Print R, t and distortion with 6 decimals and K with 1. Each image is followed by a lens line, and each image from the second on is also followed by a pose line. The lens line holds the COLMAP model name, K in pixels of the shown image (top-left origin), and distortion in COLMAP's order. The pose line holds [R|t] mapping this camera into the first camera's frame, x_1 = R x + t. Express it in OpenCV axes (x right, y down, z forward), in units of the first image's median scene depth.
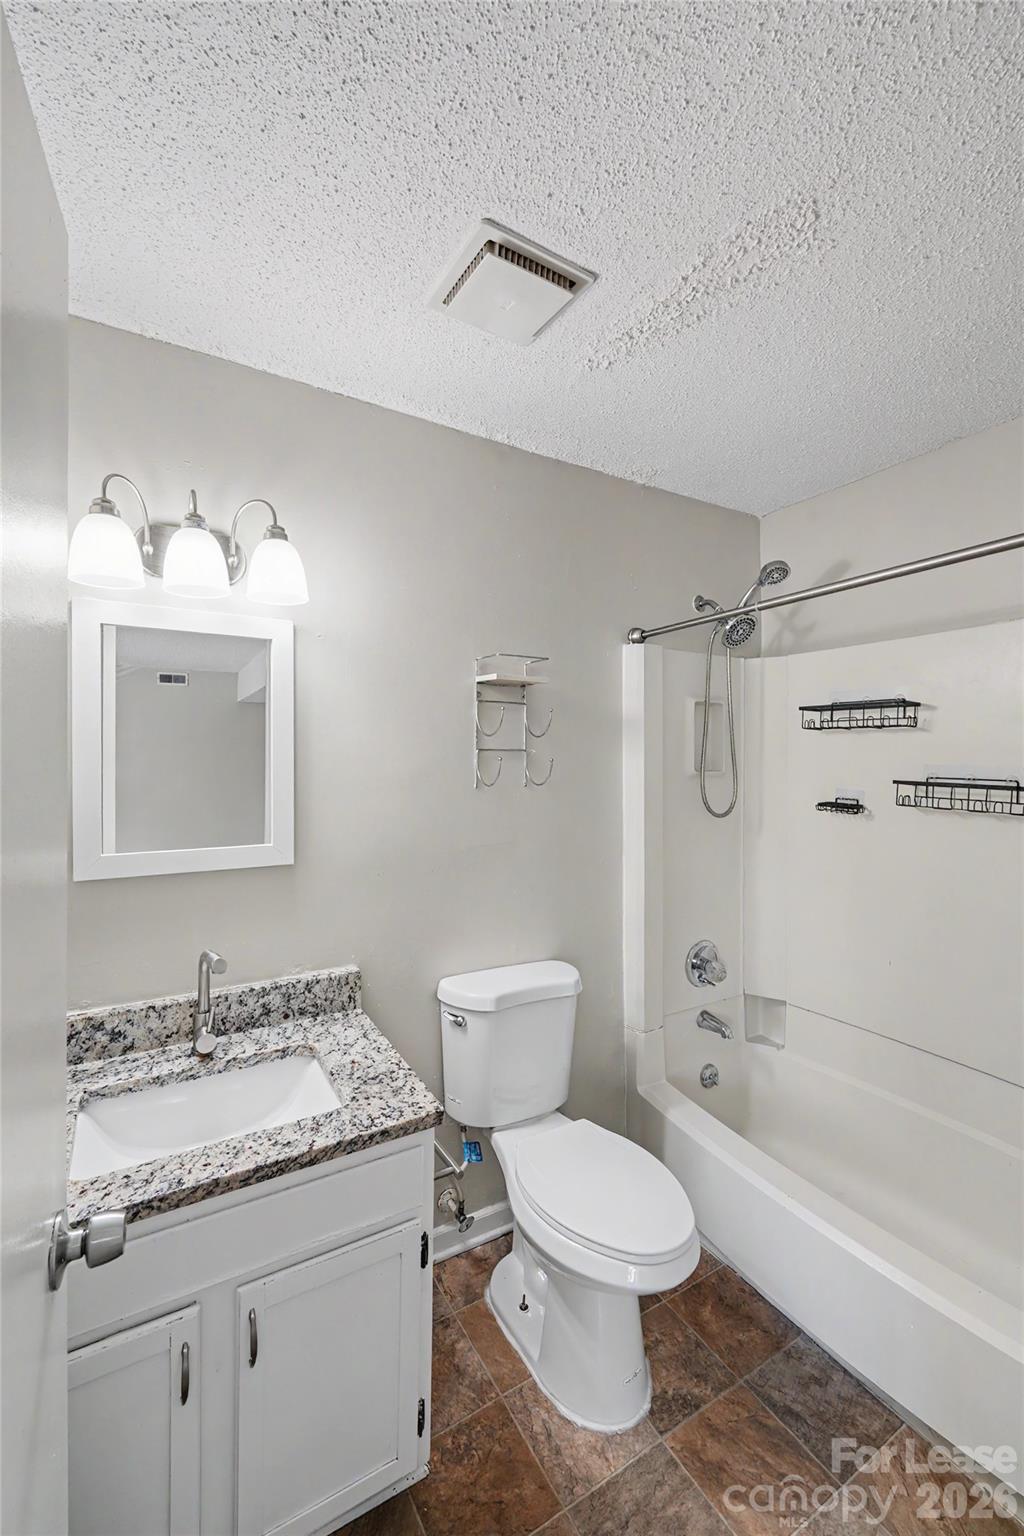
lens RADIAL K [[625.4, 0, 507.4], [0, 625.4, 760.5], [0, 0, 1]] dist [0.001290, -0.001398]
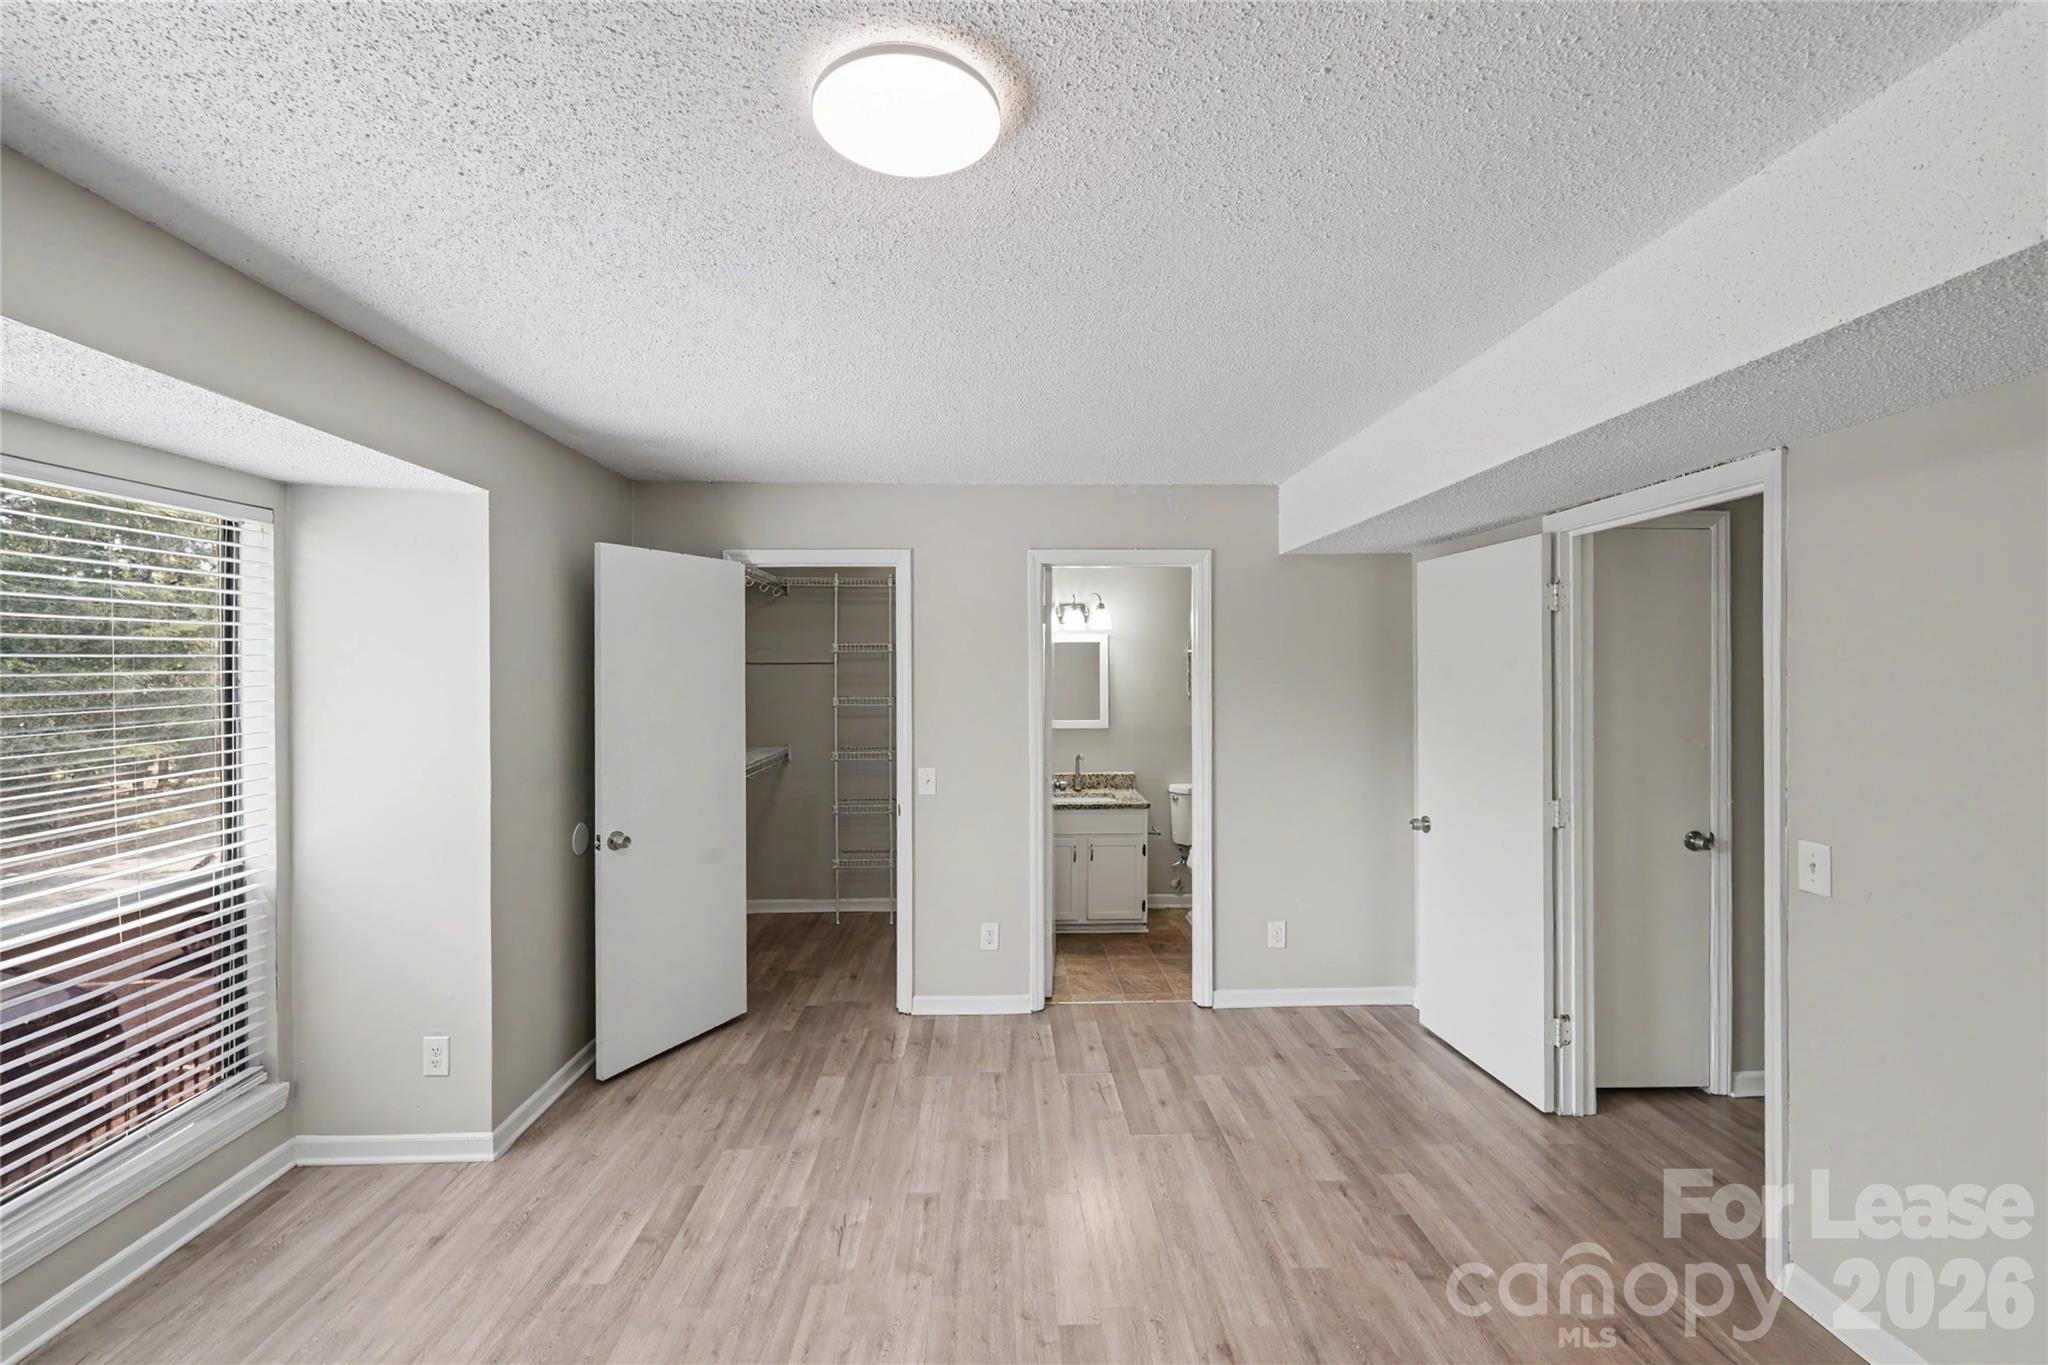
lens RADIAL K [[833.9, 0, 1022.2], [0, 833.9, 678.3], [0, 0, 1]] dist [0.001290, -0.001398]
pose [[0.879330, -0.003804, -0.476197, 0.908378], [0.000608, 0.999976, -0.006866, -0.013187], [0.476212, 0.005748, 0.879312, -2.025245]]
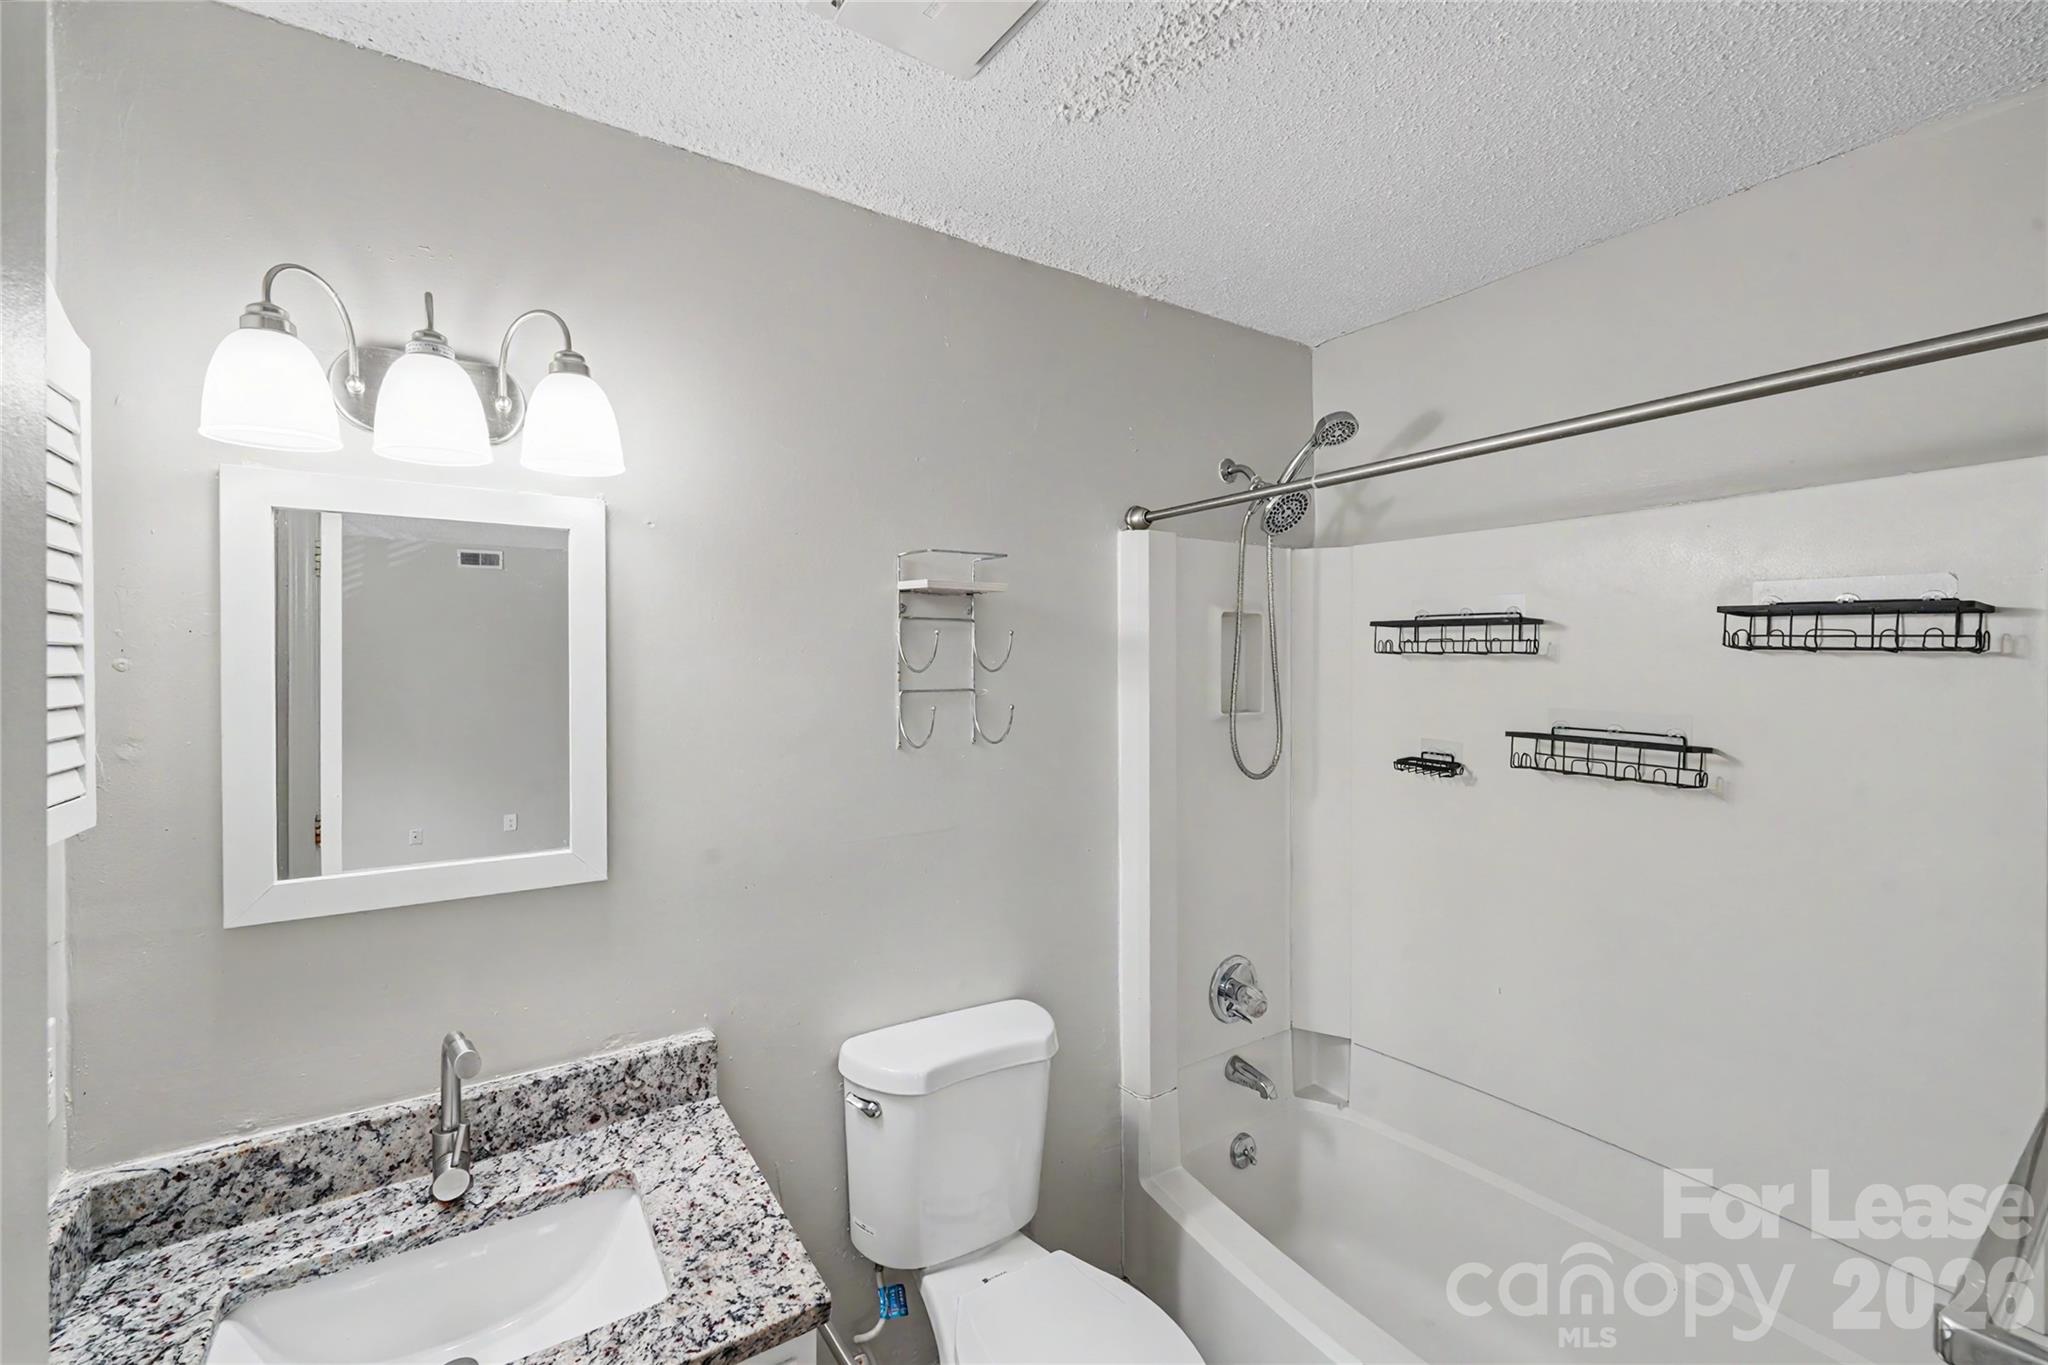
lens RADIAL K [[833.9, 0, 1009.7], [0, 833.9, 655.2], [0, 0, 1]] dist [0.001290, -0.001398]
pose [[0.998729, -0.000696, 0.050402, 0.024586], [0.000920, 0.999990, -0.004428, -0.055113], [-0.050398, 0.004469, 0.998719, 0.117794]]
